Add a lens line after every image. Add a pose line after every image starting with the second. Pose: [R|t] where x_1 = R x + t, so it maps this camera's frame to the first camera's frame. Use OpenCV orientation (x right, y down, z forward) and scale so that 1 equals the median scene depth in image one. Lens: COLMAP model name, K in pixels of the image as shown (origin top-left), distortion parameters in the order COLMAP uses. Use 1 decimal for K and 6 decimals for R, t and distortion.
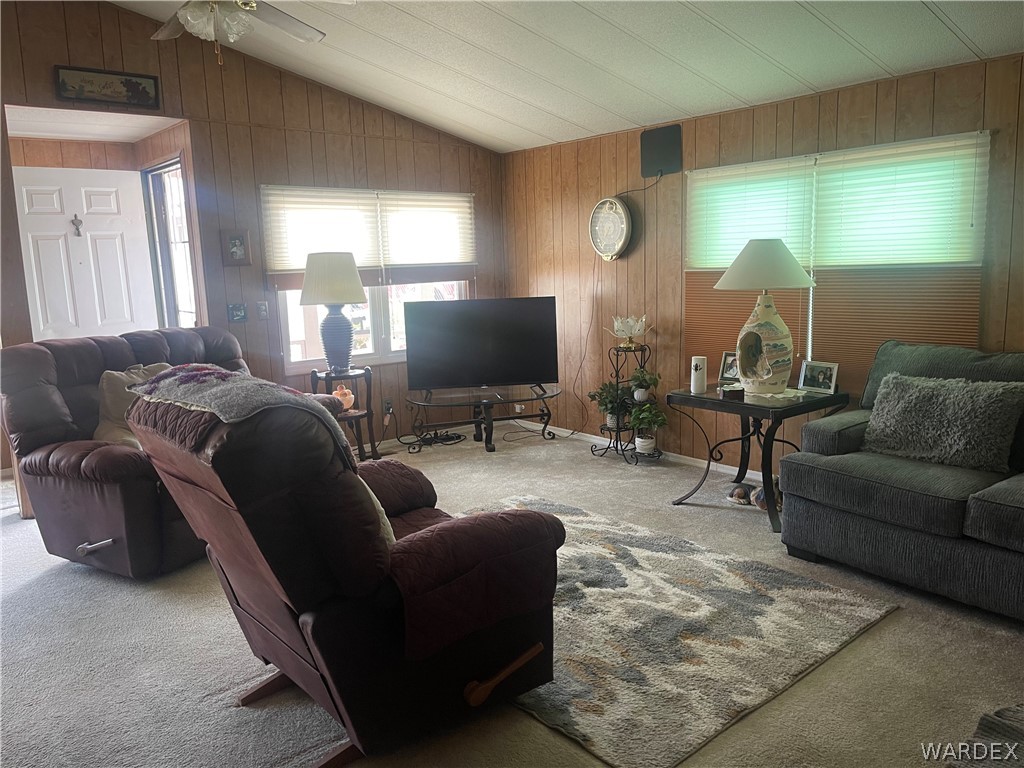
lens RADIAL K [[776.1, 0, 526.8], [0, 776.1, 386.7], [0, 0, 1]] dist [0.087270, -0.118871]
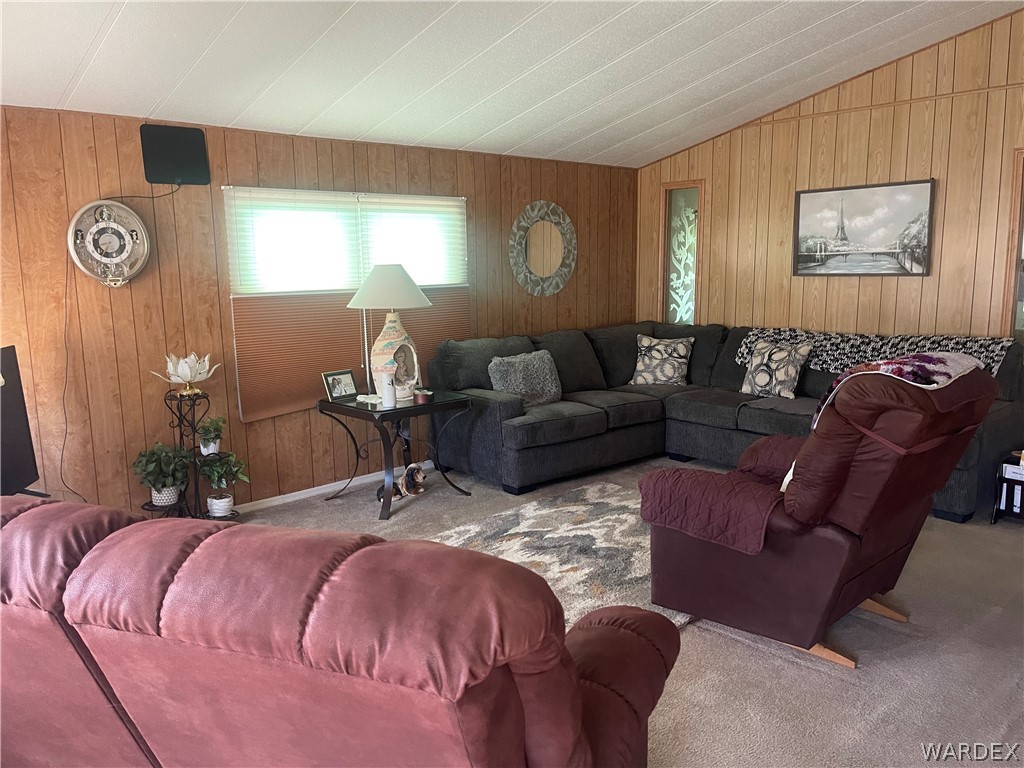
lens RADIAL K [[776.1, 0, 526.8], [0, 776.1, 386.7], [0, 0, 1]] dist [0.087270, -0.118871]
pose [[-0.036723, -0.144734, 0.988789, -0.877483], [0.174813, 0.973269, 0.148955, -0.152136], [-0.983917, 0.178323, -0.010440, 0.857949]]
